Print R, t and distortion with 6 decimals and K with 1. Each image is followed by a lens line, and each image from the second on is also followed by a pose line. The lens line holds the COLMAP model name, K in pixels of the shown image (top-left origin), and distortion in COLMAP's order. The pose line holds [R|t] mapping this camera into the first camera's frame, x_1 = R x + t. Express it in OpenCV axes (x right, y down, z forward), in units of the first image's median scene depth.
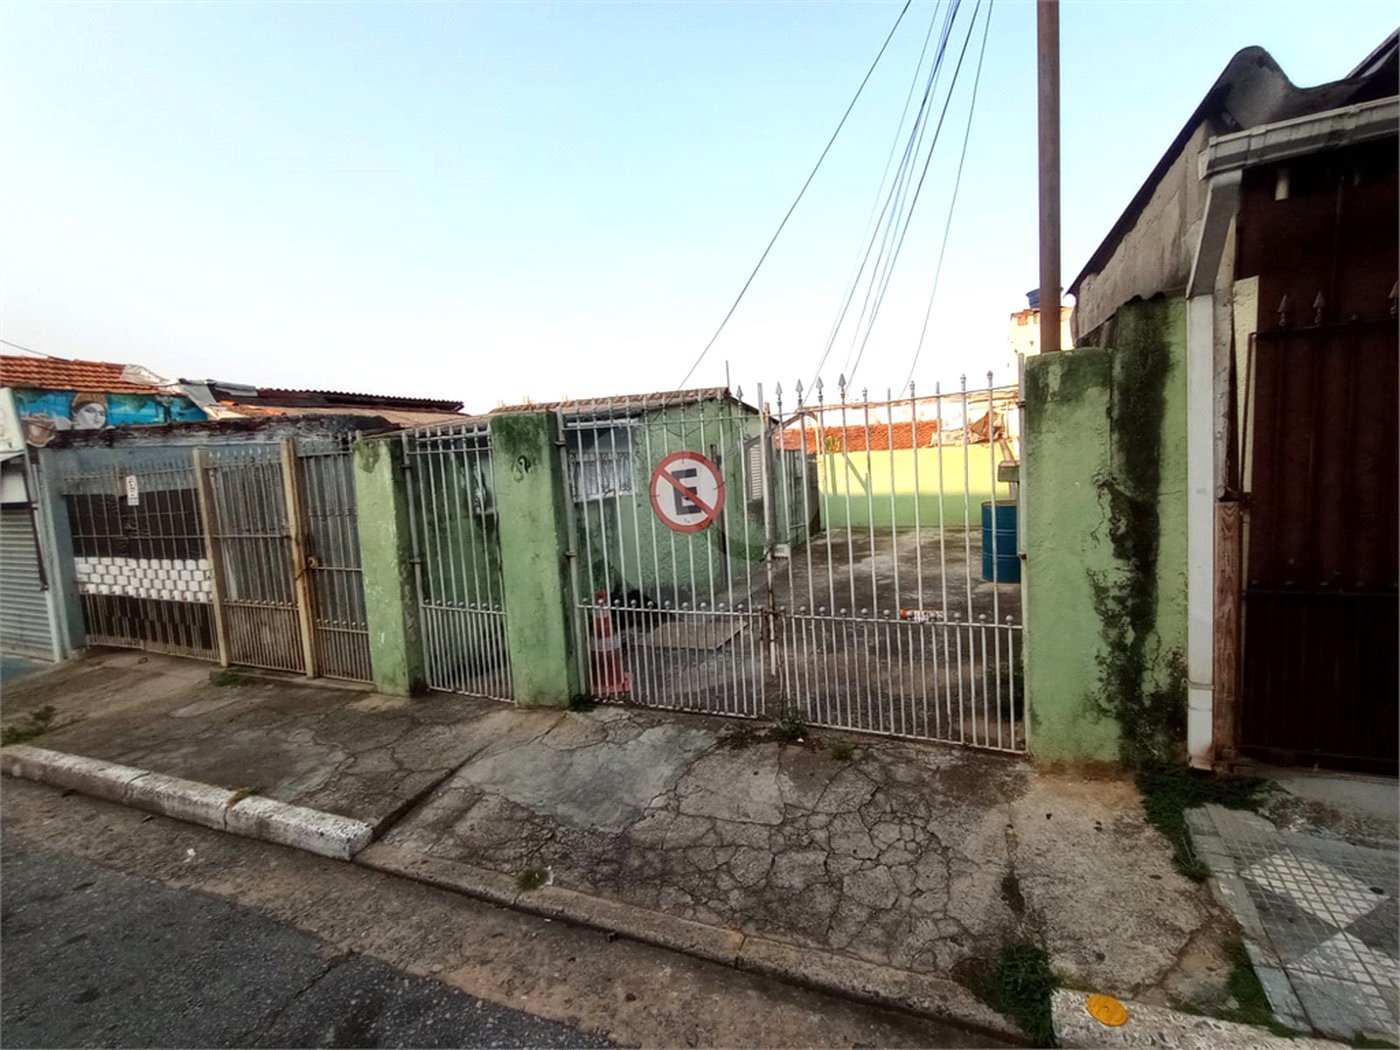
lens RADIAL K [[632.8, 0, 702.9], [0, 632.8, 520.4], [0, 0, 1]] dist [0.003569, -0.001078]
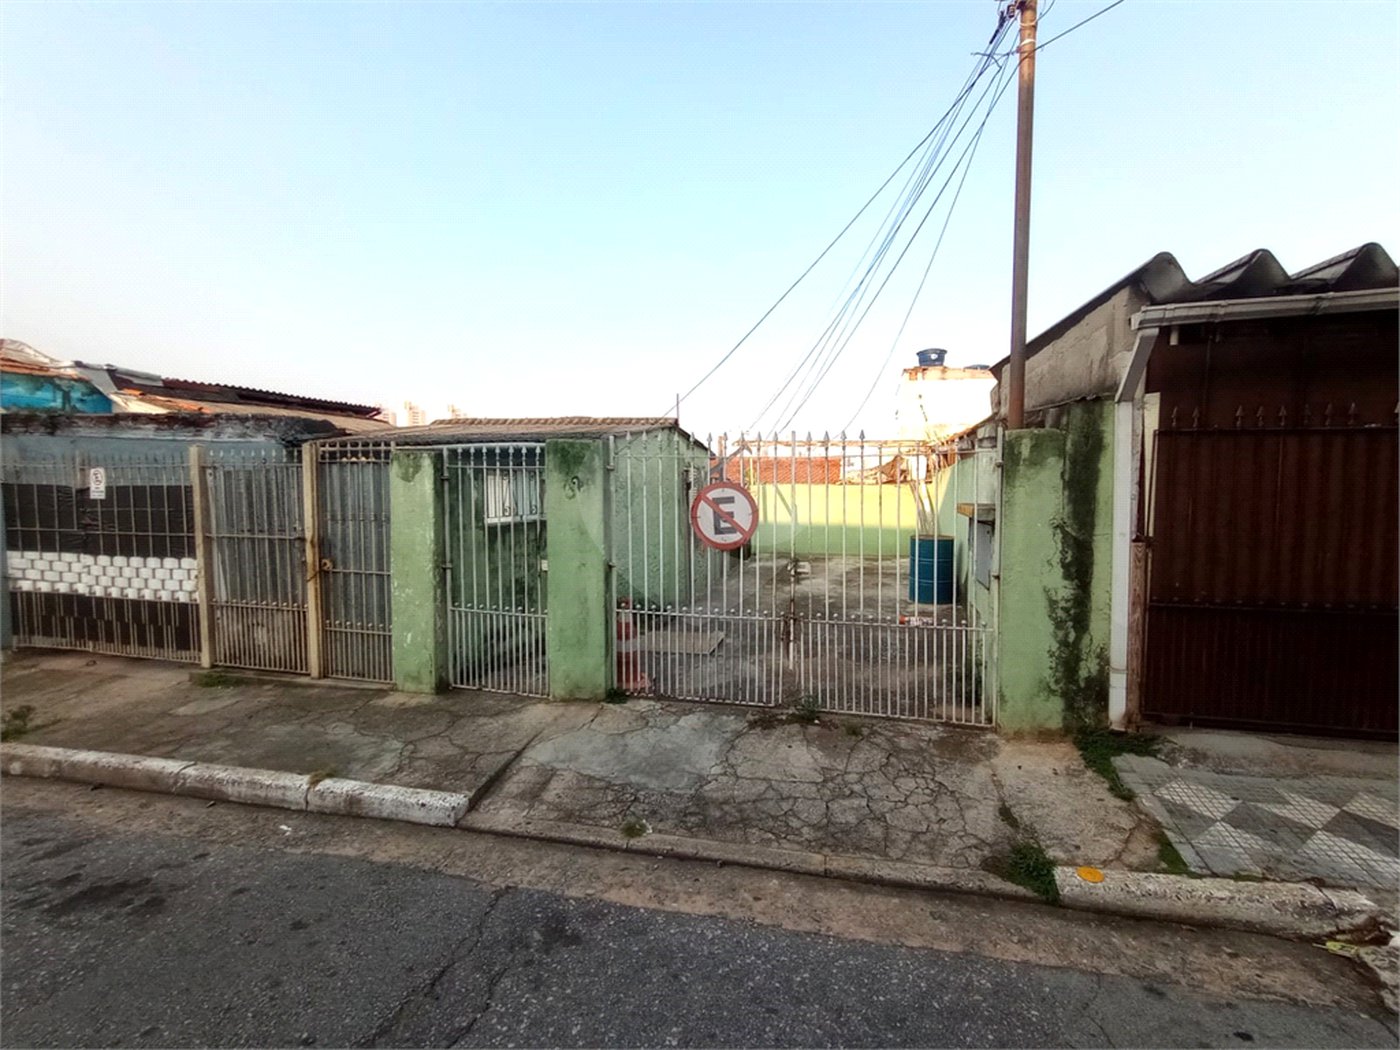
lens RADIAL K [[631.4, 0, 700.0], [0, 631.4, 525.0], [0, 0, 1]] dist [0.000434, 0.001455]
pose [[0.983759, 0.046181, 0.173450, -0.274412], [-0.041181, 0.998629, -0.032315, 0.013872], [-0.174704, 0.024647, 0.984312, -0.160697]]
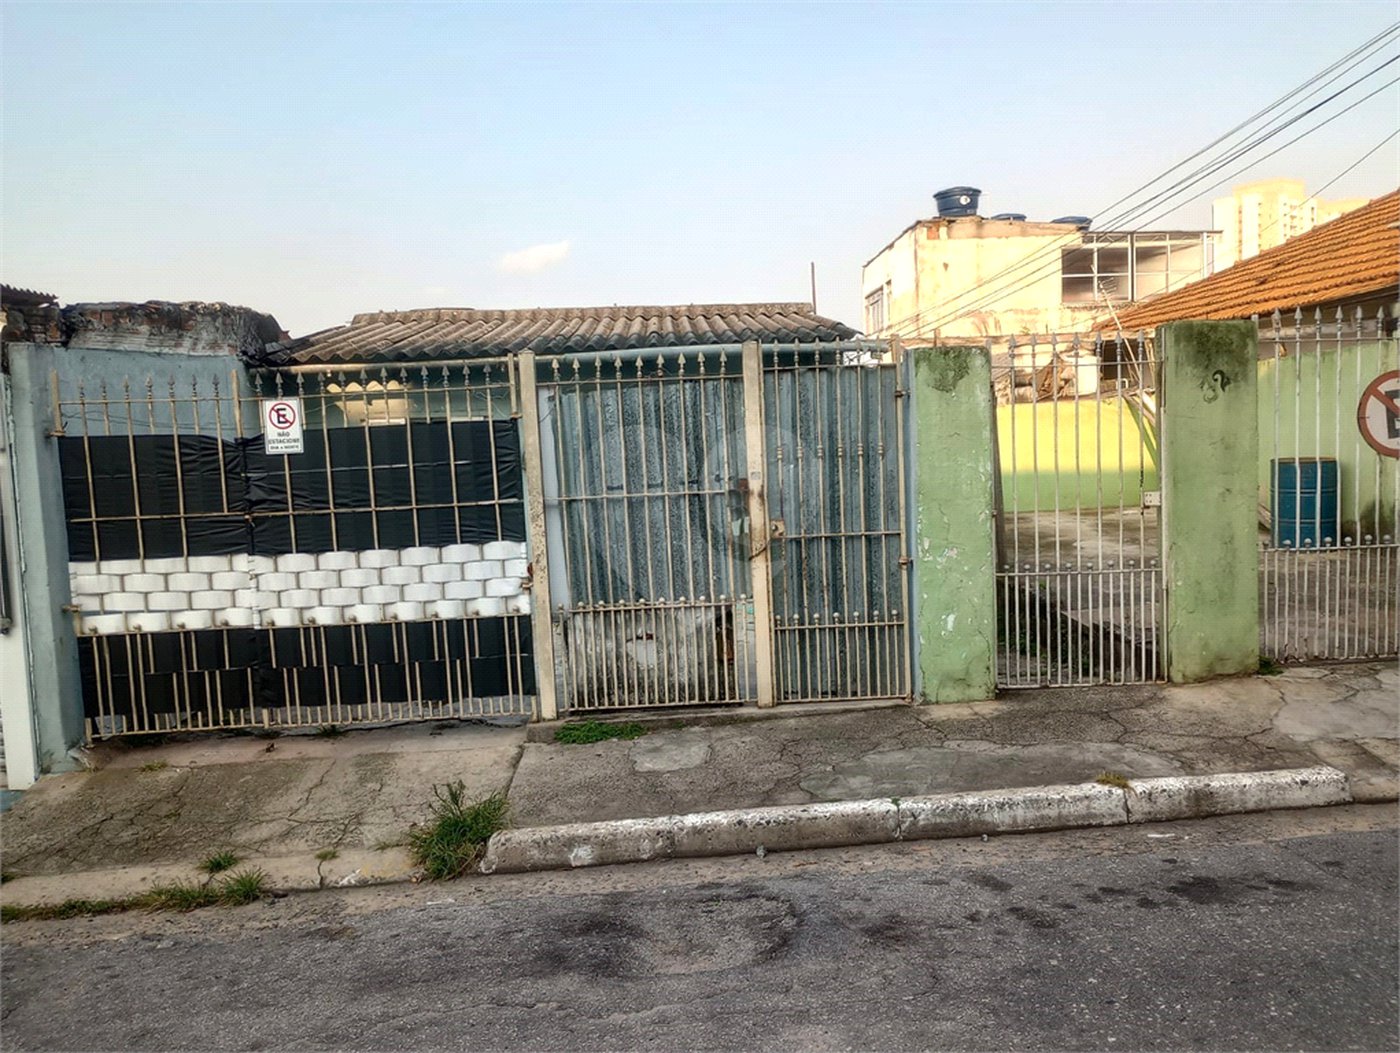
lens RADIAL K [[1158.1, 0, 702.3], [0, 1158.1, 554.2], [0, 0, 1]] dist [0.067501, -0.089417]
pose [[0.897502, -0.035054, 0.439615, -1.674478], [0.036894, 0.999310, 0.004363, 0.115057], [-0.439465, 0.012303, 0.898176, -0.078849]]
